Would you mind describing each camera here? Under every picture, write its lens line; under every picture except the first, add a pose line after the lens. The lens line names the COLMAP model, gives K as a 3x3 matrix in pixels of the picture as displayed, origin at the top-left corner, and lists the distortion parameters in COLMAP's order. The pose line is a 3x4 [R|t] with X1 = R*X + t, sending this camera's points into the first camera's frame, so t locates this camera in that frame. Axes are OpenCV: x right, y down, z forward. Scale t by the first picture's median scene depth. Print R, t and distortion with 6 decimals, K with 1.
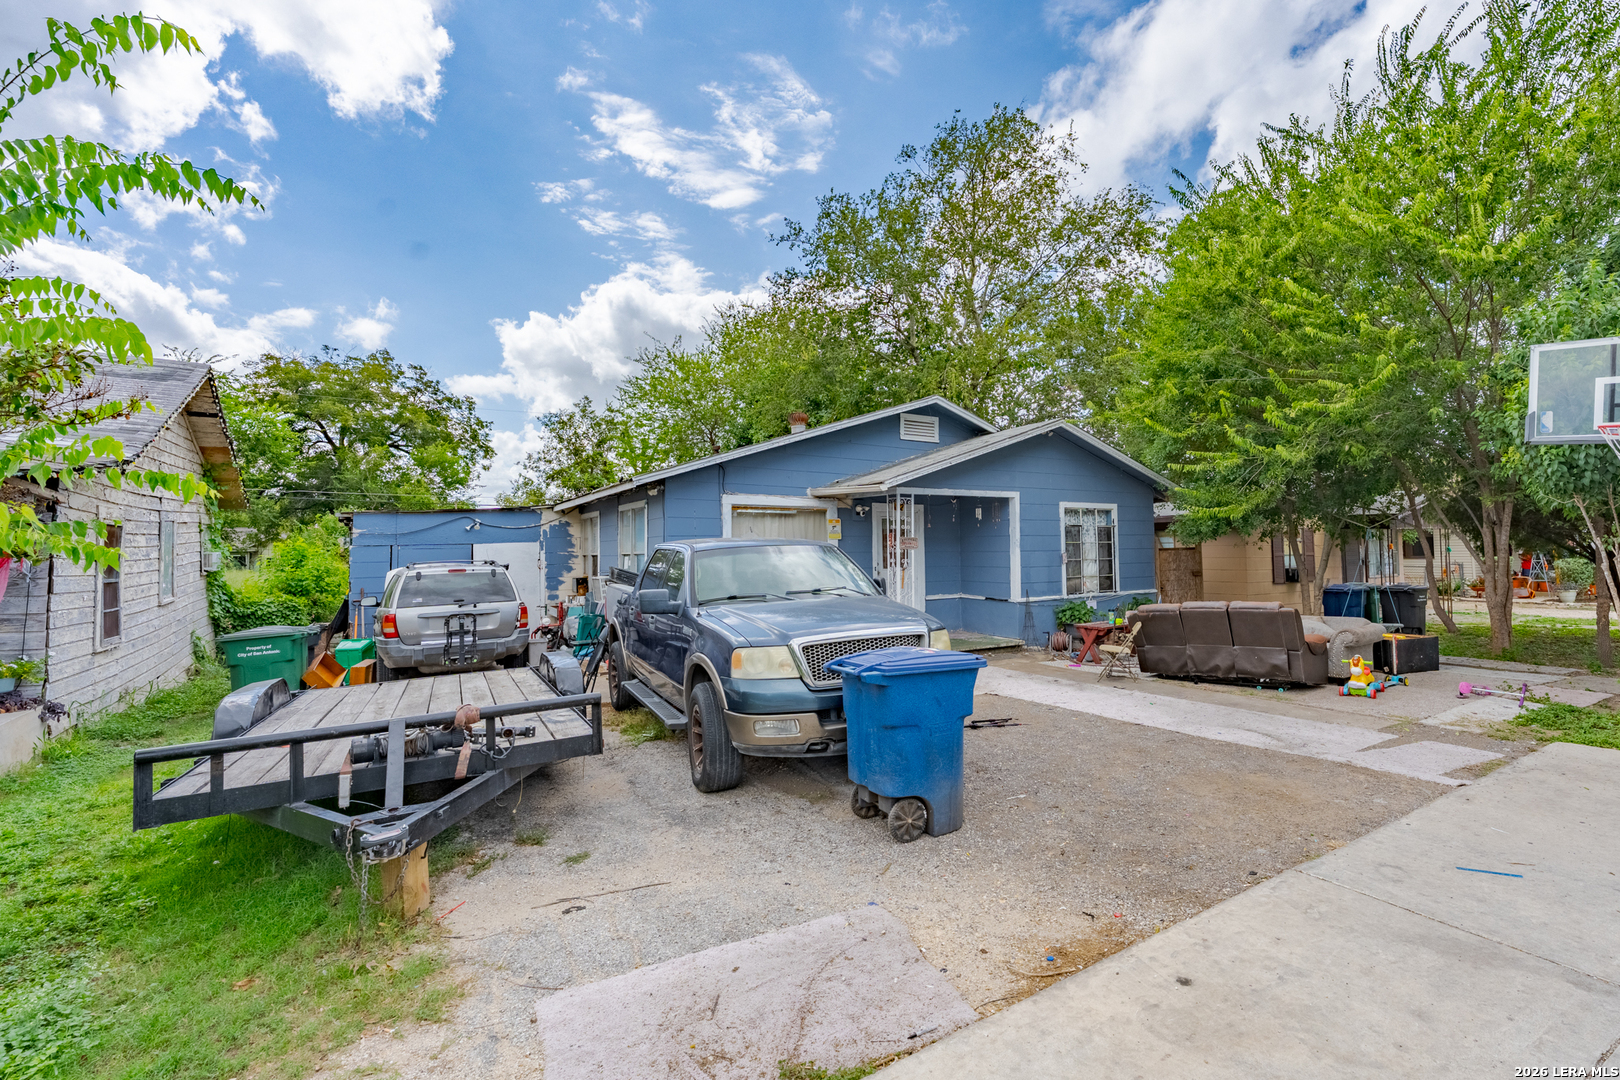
lens RADIAL K [[645.4, 0, 817.0], [0, 645.4, 538.3], [0, 0, 1]] dist [-0.000775, -0.000145]
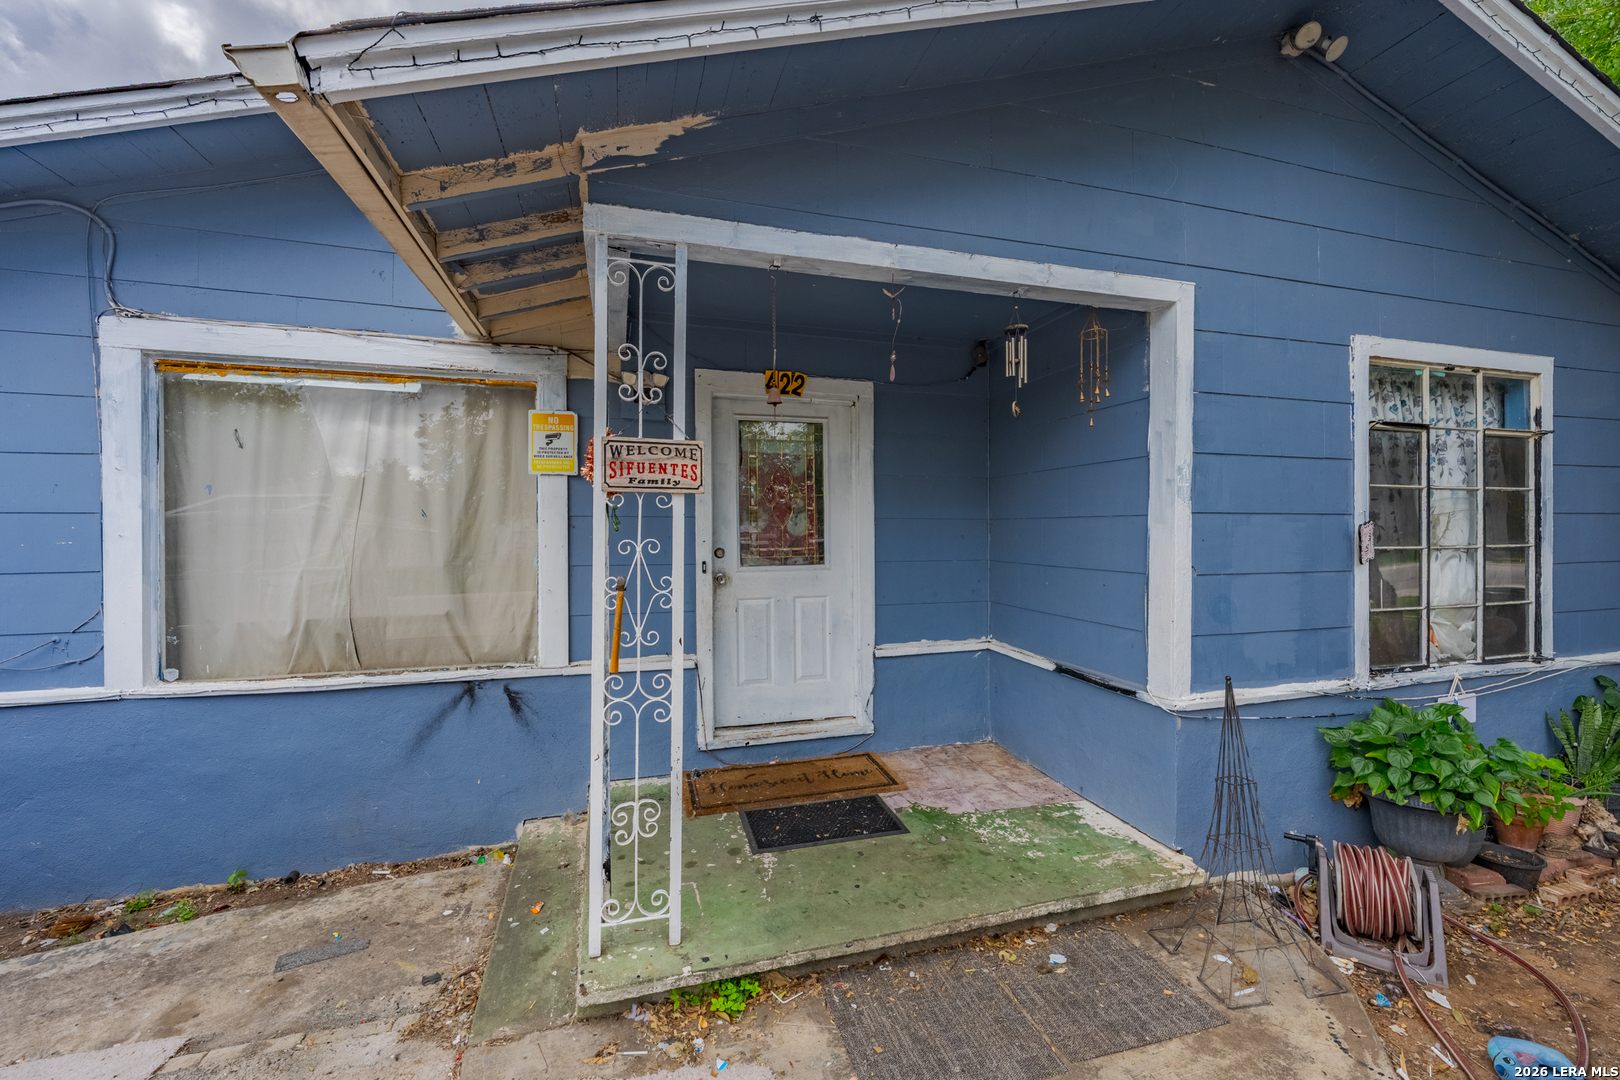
lens RADIAL K [[645.4, 0, 807.5], [0, 645.4, 532.7], [0, 0, 1]] dist [-0.000775, -0.000145]
pose [[0.980708, 0.008835, -0.195277, 0.204009], [-0.003597, 0.999625, 0.027157, 0.019871], [0.195444, -0.025931, 0.980372, 0.683730]]
